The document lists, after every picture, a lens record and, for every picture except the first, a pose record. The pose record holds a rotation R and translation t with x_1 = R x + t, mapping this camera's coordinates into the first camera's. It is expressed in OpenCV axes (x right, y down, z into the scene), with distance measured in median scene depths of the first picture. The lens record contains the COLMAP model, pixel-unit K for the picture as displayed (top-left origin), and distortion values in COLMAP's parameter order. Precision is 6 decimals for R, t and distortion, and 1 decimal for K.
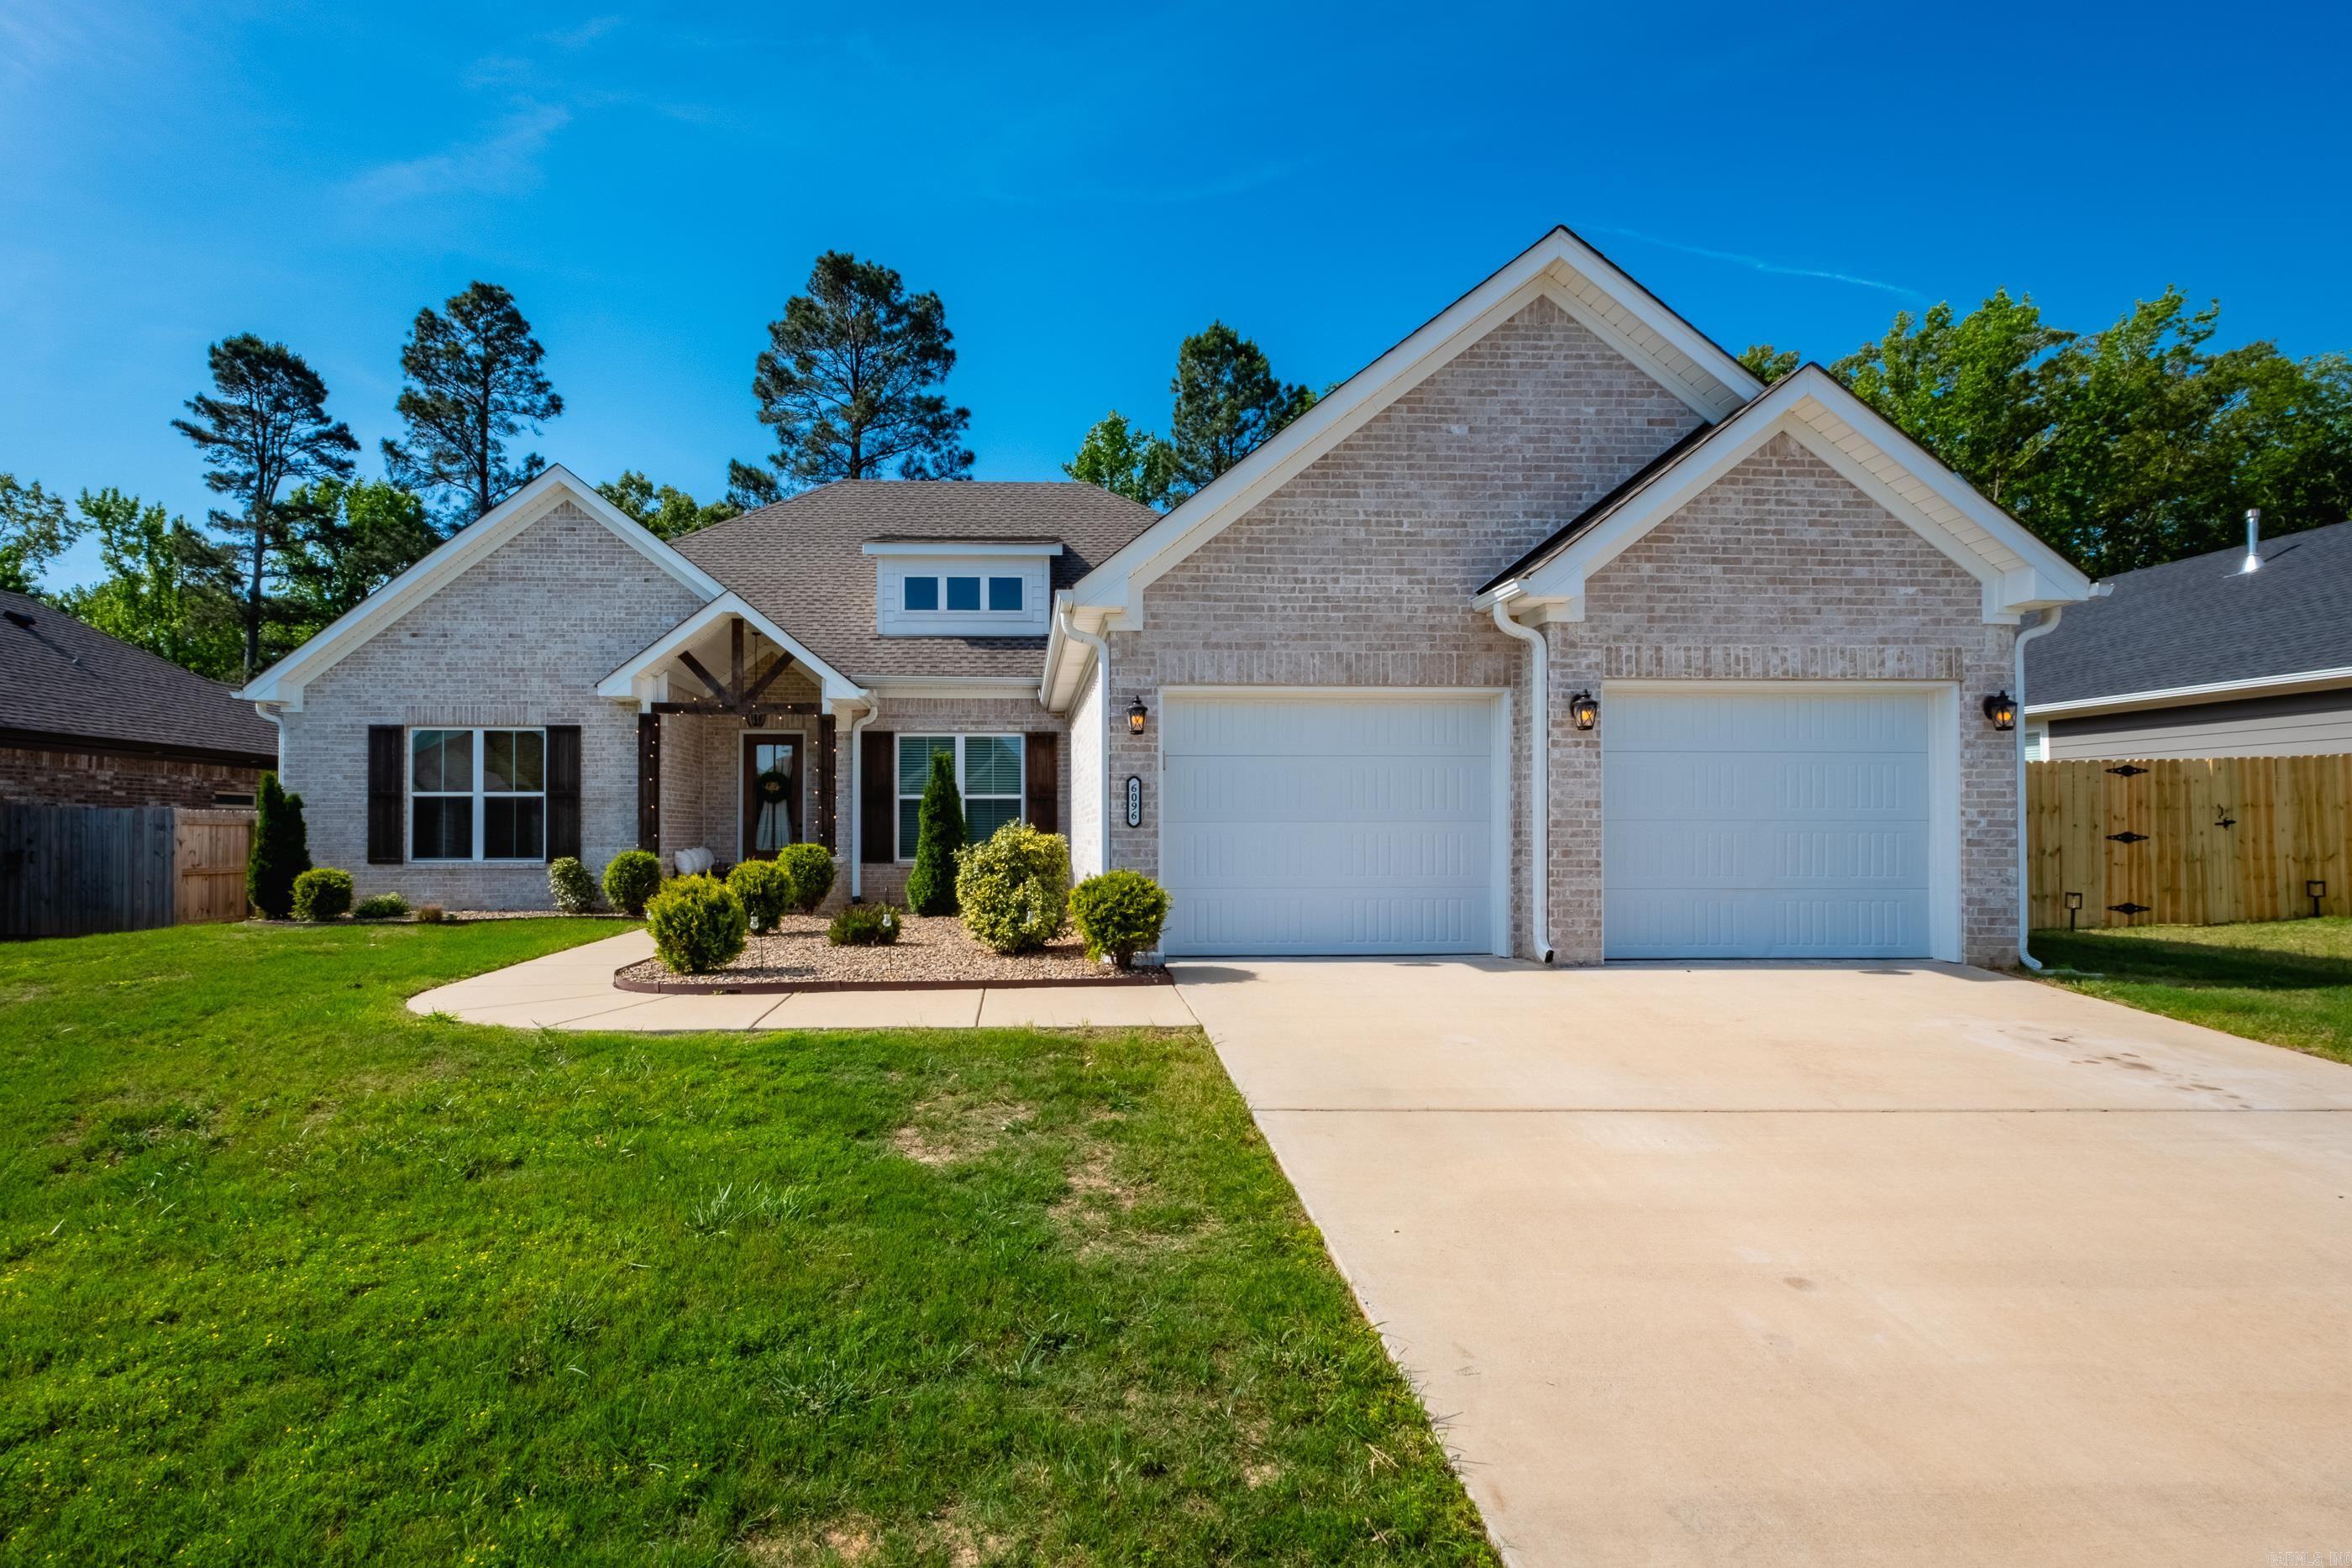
lens RADIAL K [[1152.0, 0, 1193.5], [0, 1152.0, 828.8], [0, 0, 1]] dist [0.003655, 0.001403]
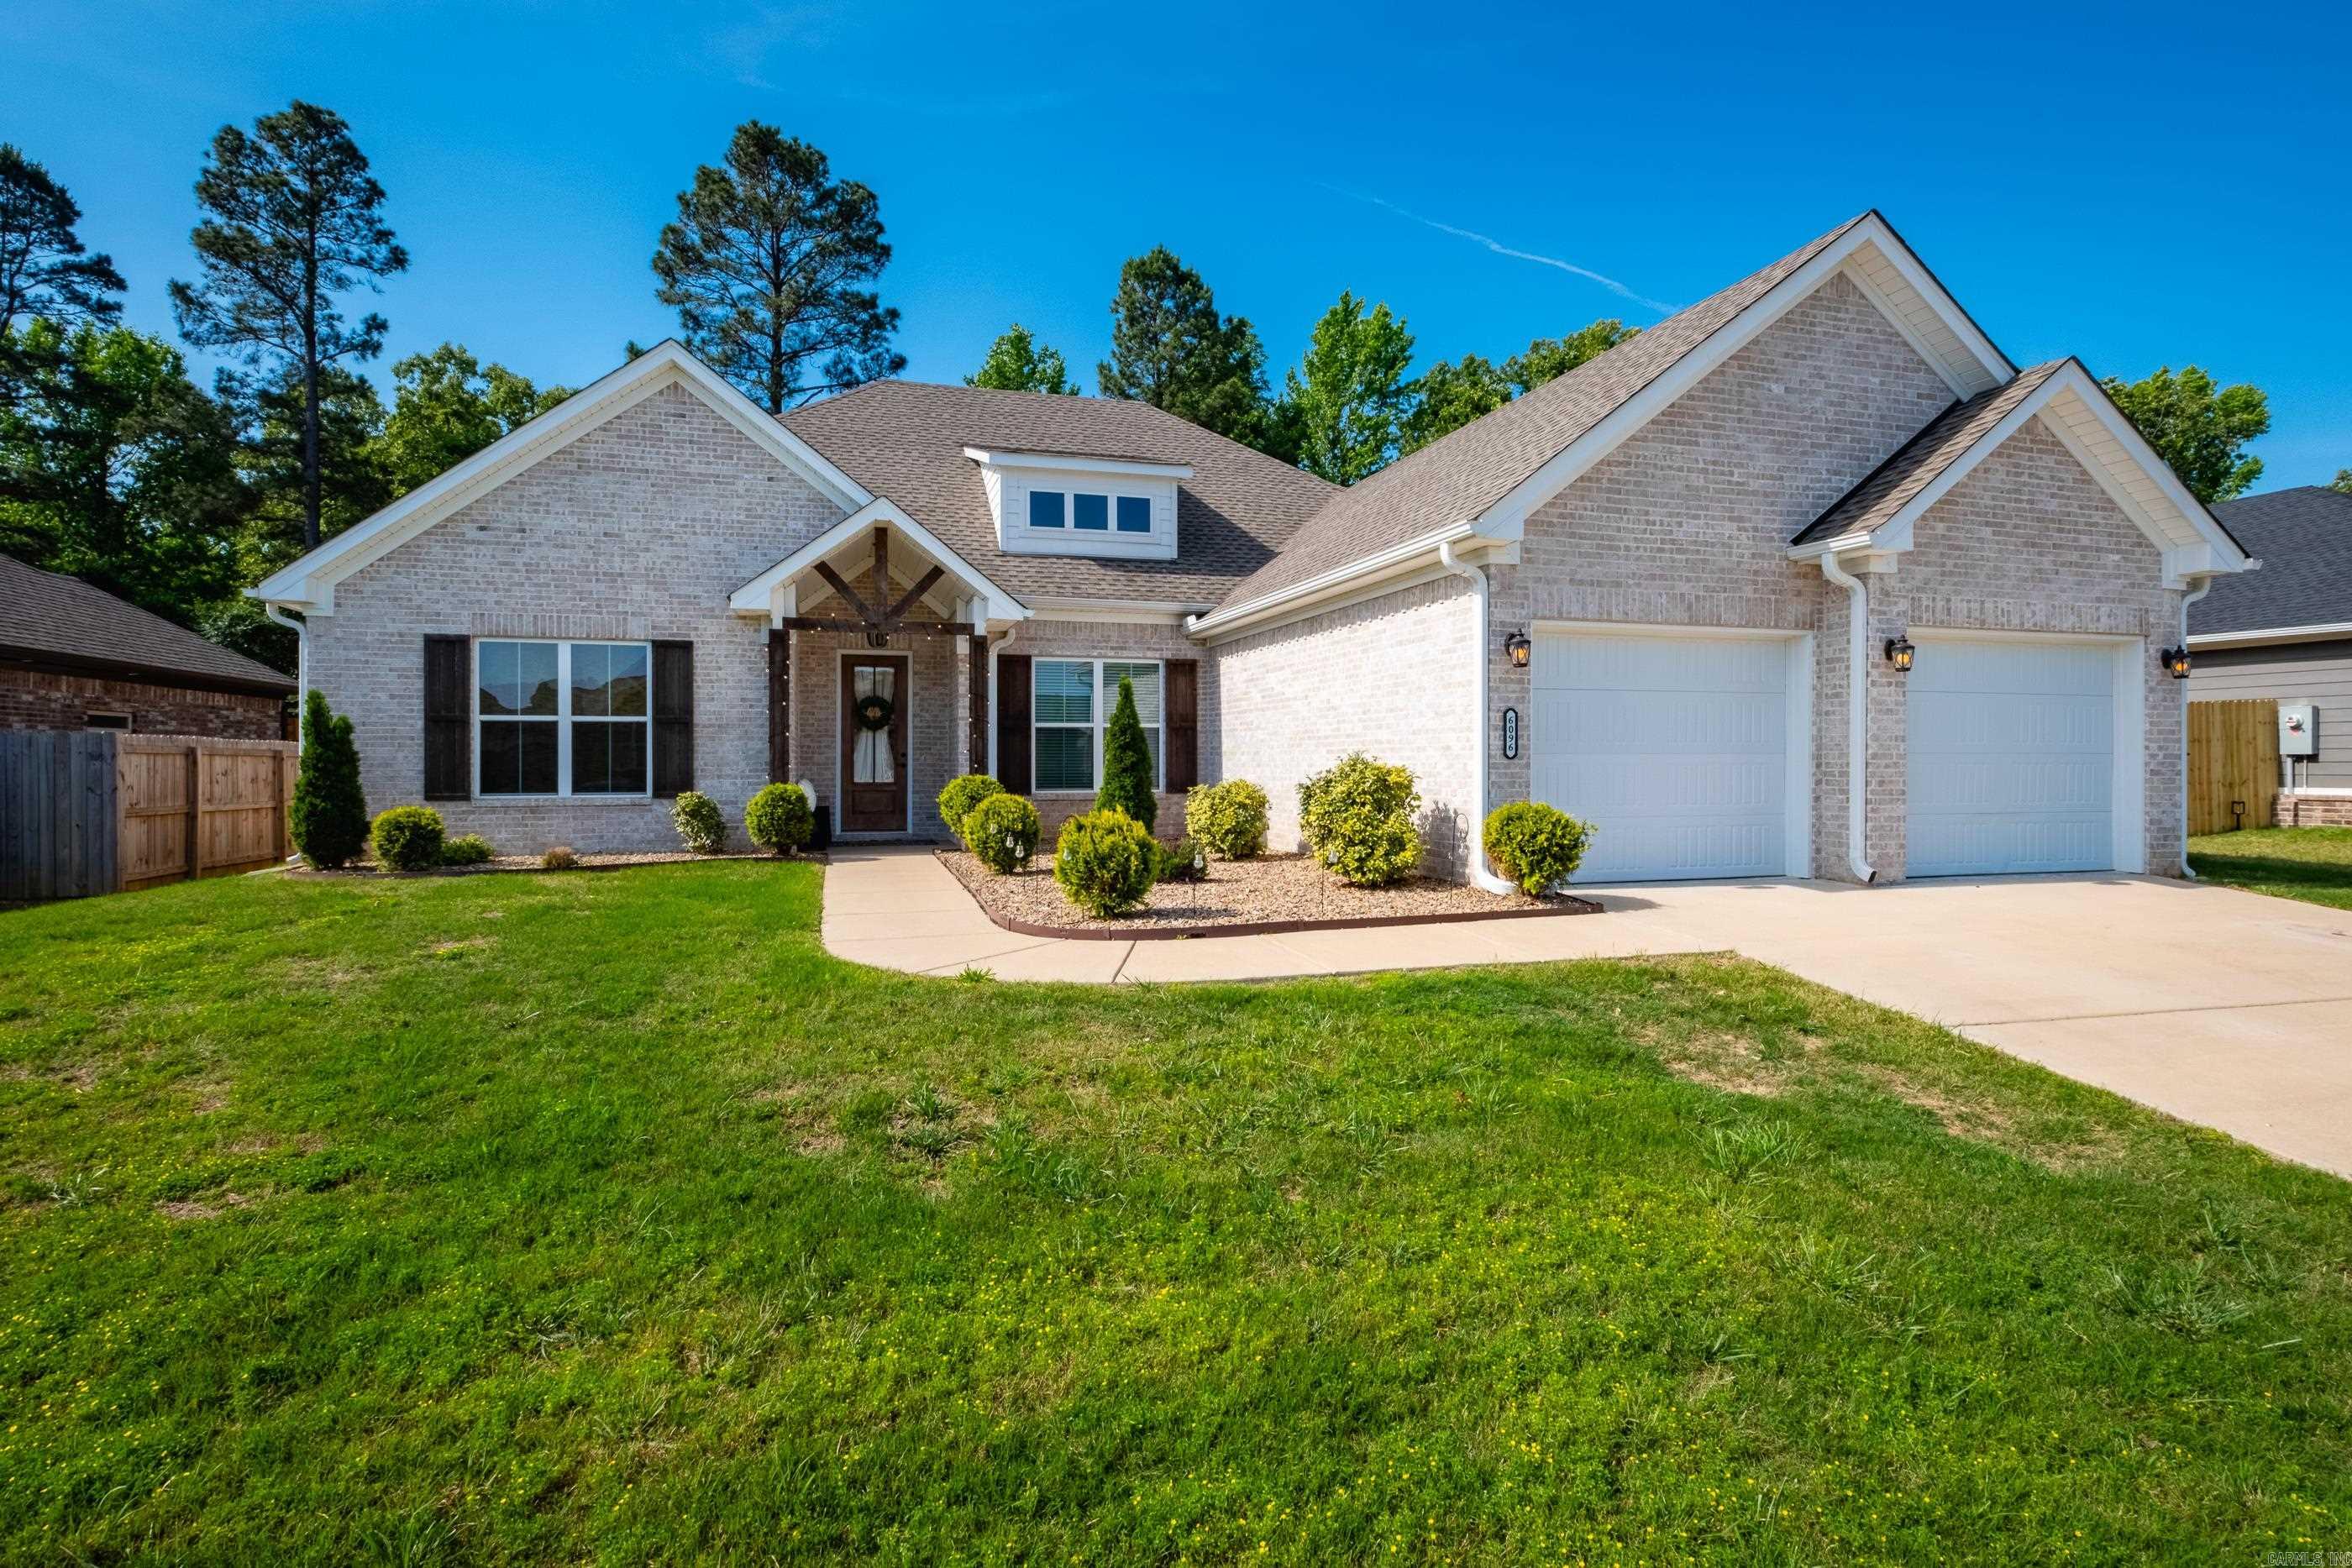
lens RADIAL K [[1147.9, 0, 1178.5], [0, 1147.9, 772.2], [0, 0, 1]] dist [0.004231, -0.002918]
pose [[0.969946, -0.002418, 0.243309, -0.387021], [-0.001019, 0.999901, 0.013999, -0.002520], [-0.243319, -0.013826, 0.969848, 0.062600]]
